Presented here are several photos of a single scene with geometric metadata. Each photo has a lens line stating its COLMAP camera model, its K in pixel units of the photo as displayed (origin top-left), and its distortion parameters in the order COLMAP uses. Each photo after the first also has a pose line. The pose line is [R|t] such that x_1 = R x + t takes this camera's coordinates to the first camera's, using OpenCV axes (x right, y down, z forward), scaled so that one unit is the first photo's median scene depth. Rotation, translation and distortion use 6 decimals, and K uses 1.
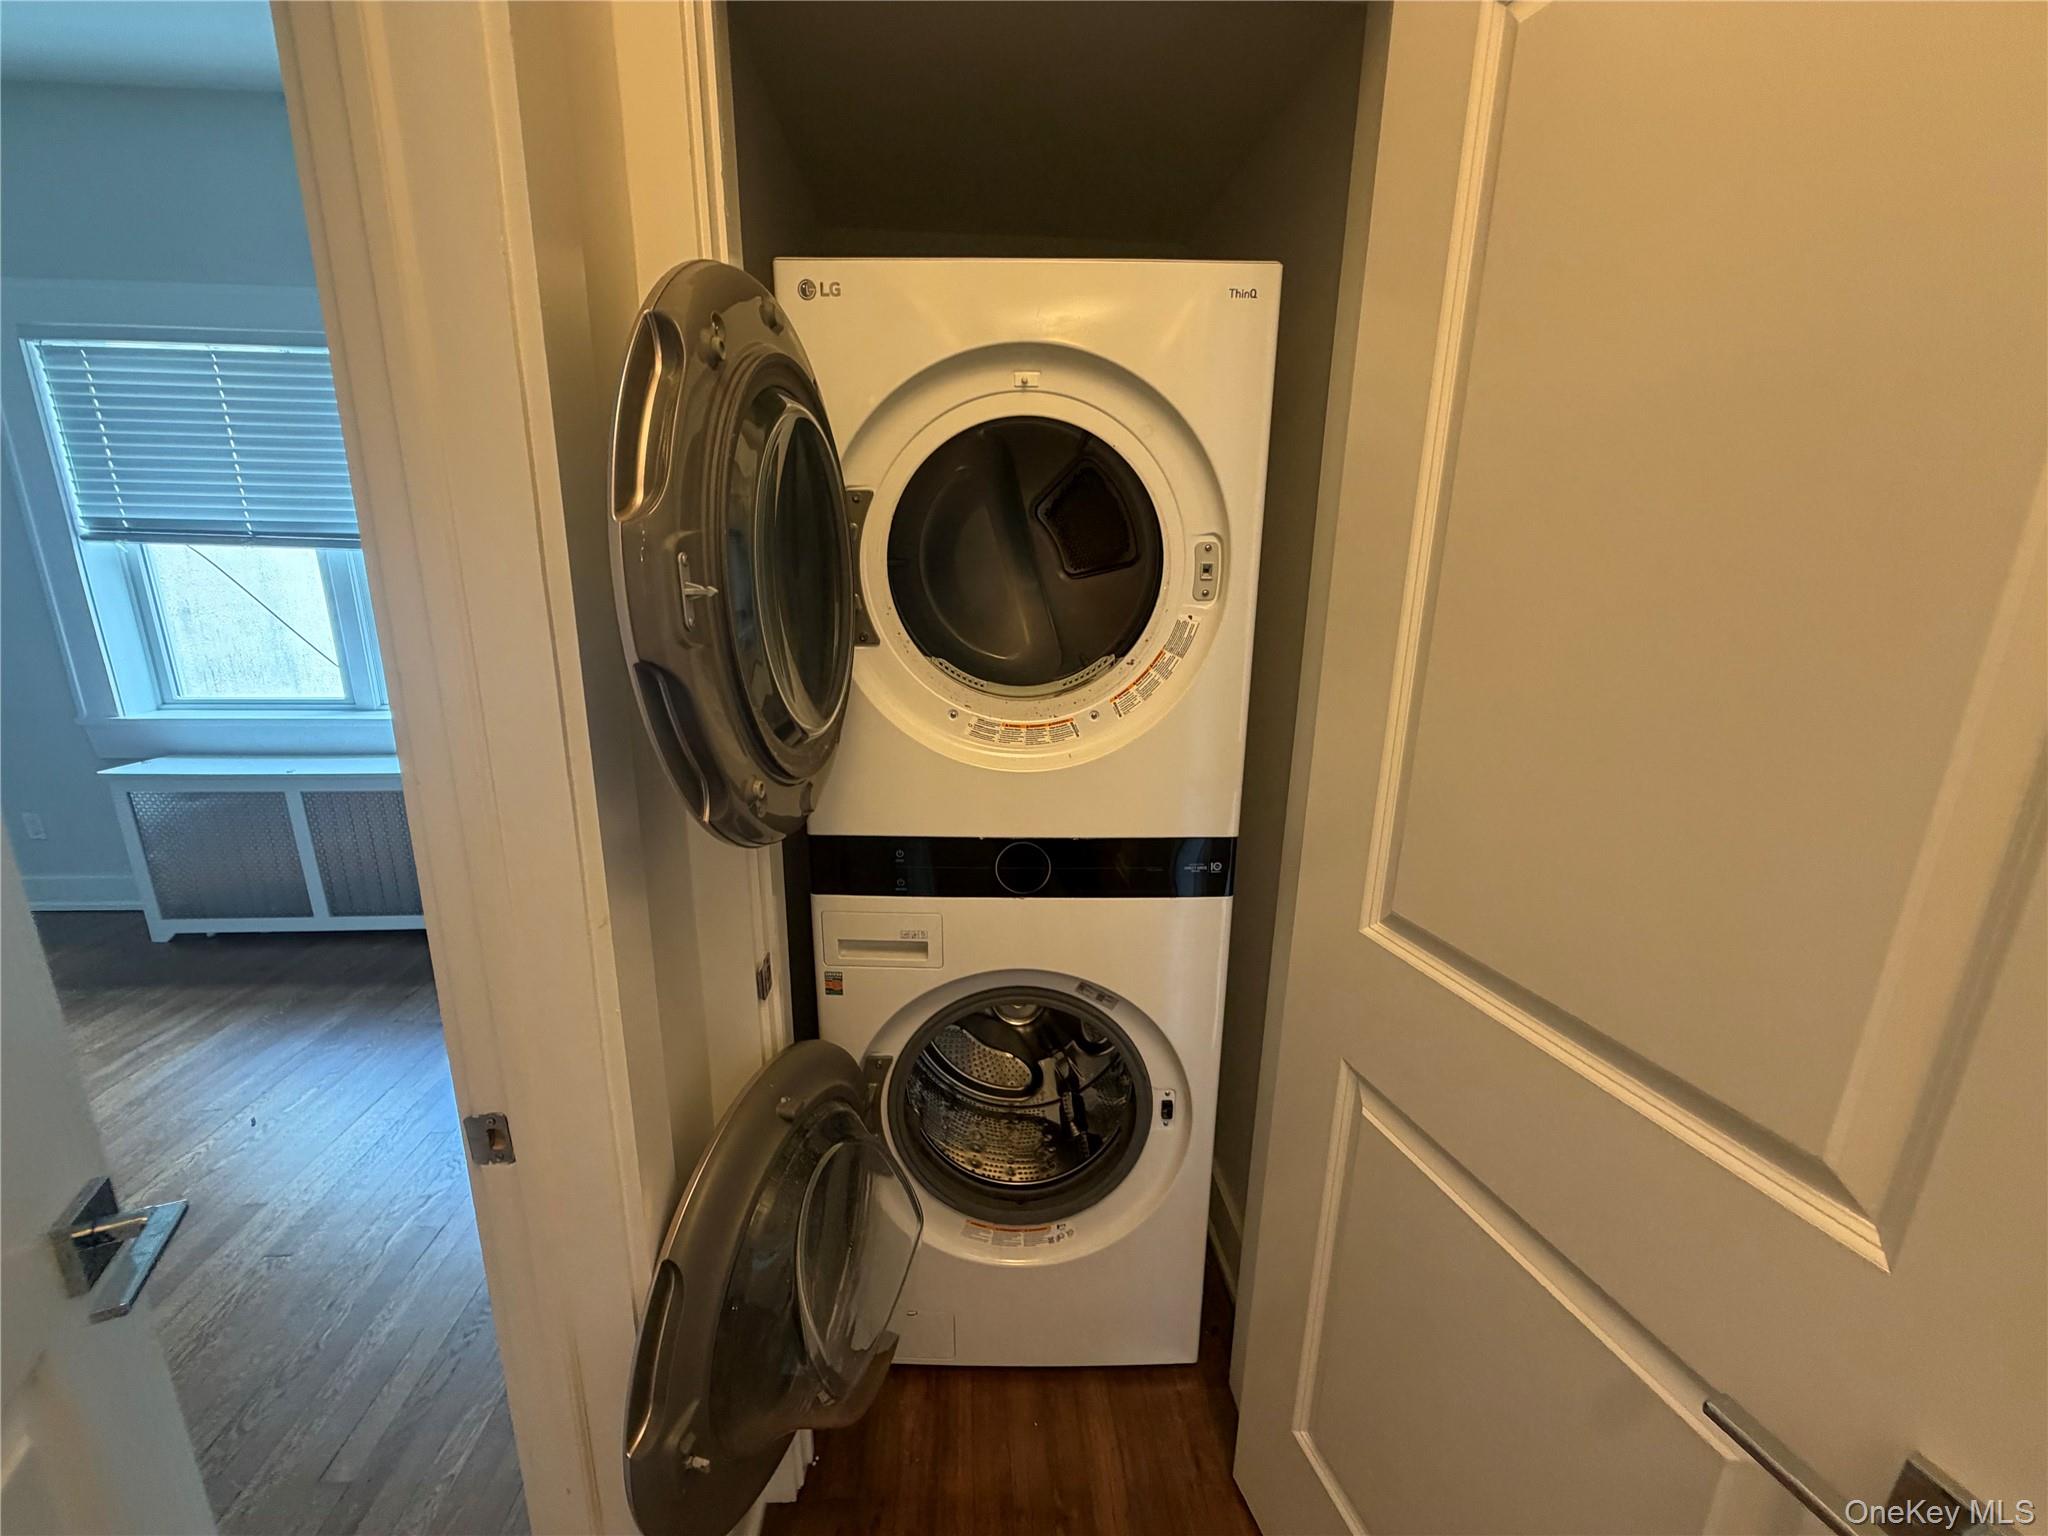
lens RADIAL K [[821.8, 0, 1025.6], [0, 821.8, 766.8], [0, 0, 1]] dist [0.001055, -0.000476]
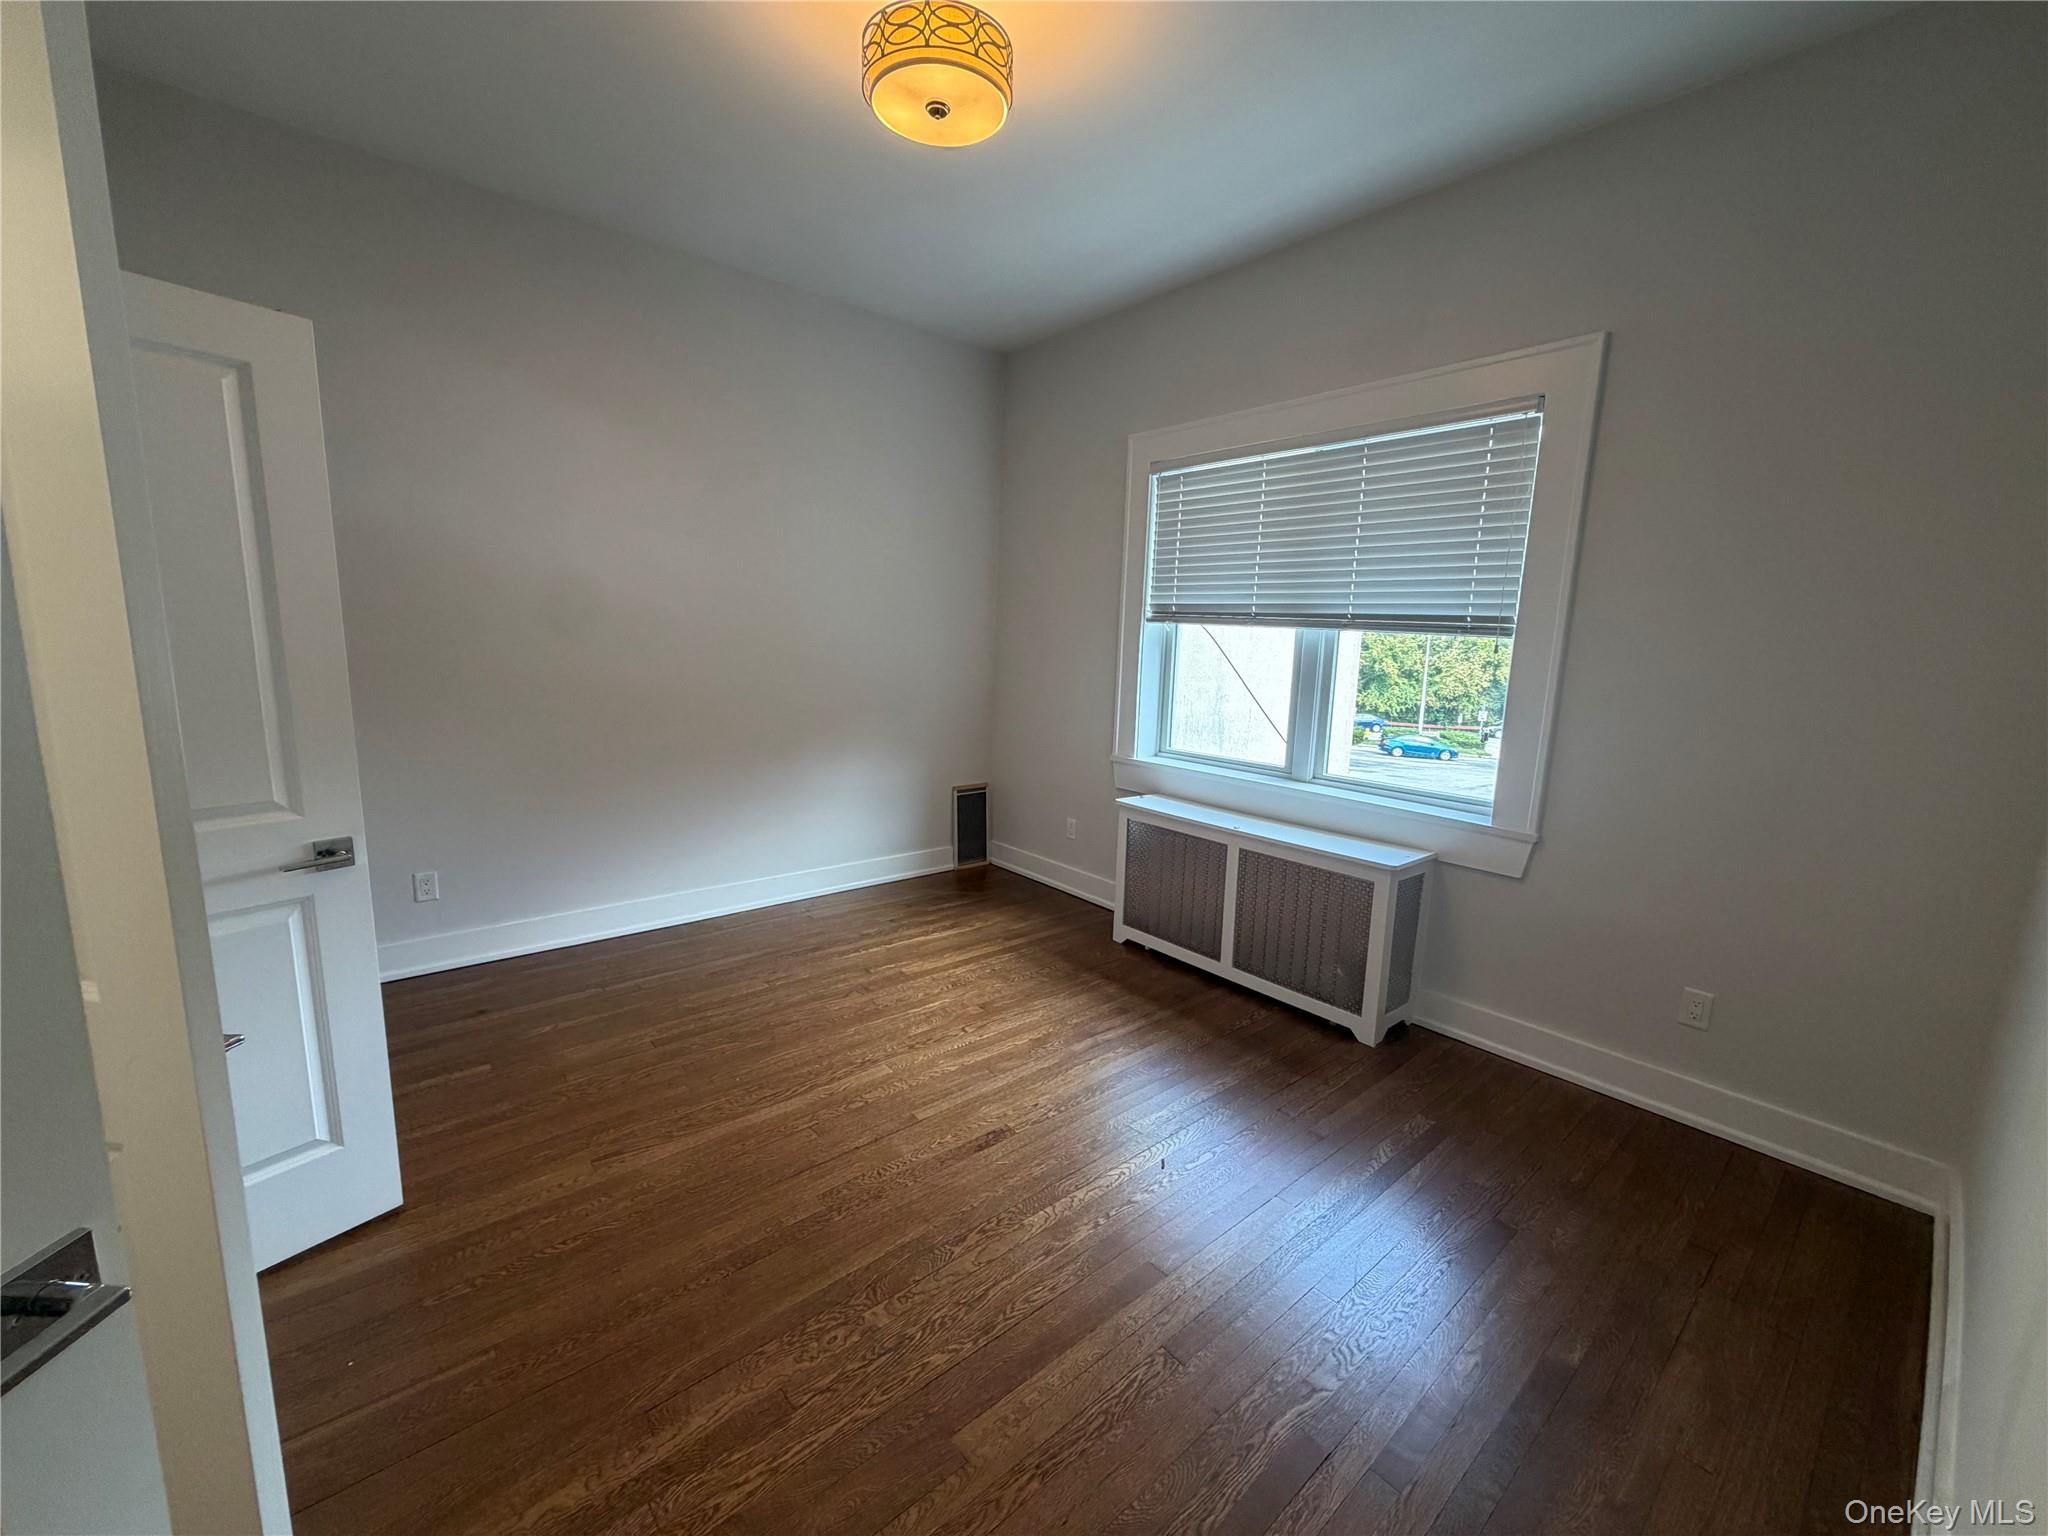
lens RADIAL K [[821.8, 0, 1023.6], [0, 821.8, 765.3], [0, 0, 1]] dist [0.001055, -0.000476]
pose [[0.591869, 0.133093, -0.794970, -0.210752], [-0.222441, 0.974943, -0.002387, -0.008830], [0.774733, 0.178247, 0.606644, 0.110343]]
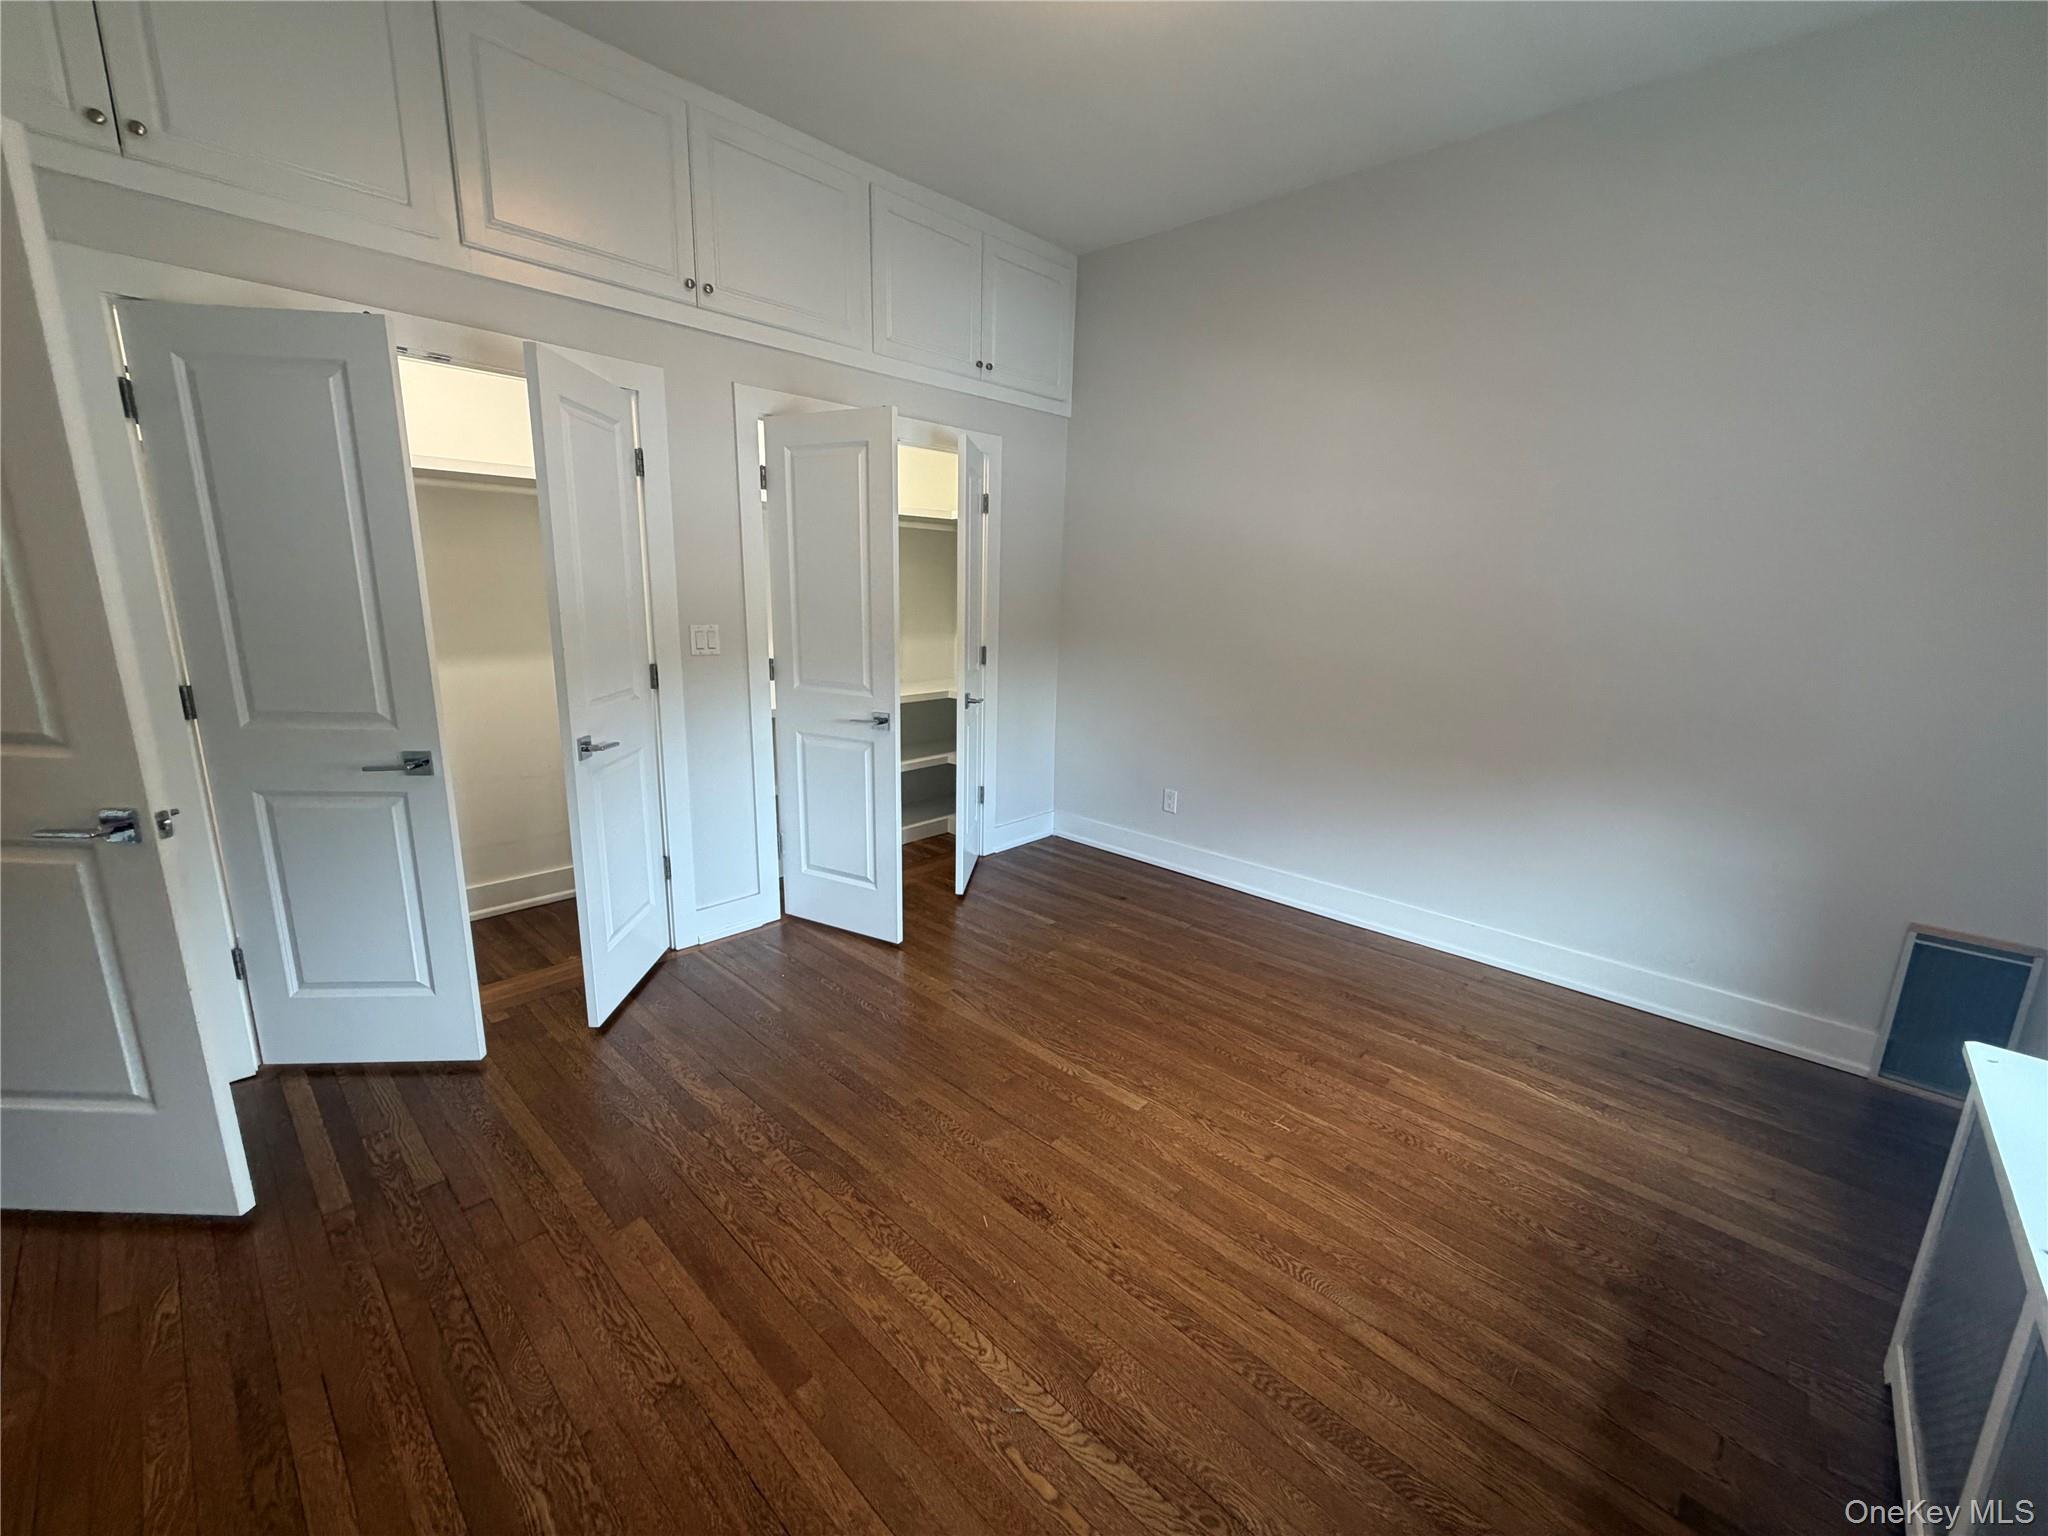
lens RADIAL K [[821.8, 0, 1016.8], [0, 821.8, 770.3], [0, 0, 1]] dist [0.001055, -0.000476]
pose [[-0.740958, 0.118376, -0.661035, -0.411475], [-0.200330, 0.900561, 0.385821, -0.209798], [0.640975, 0.418302, -0.643564, 0.886497]]
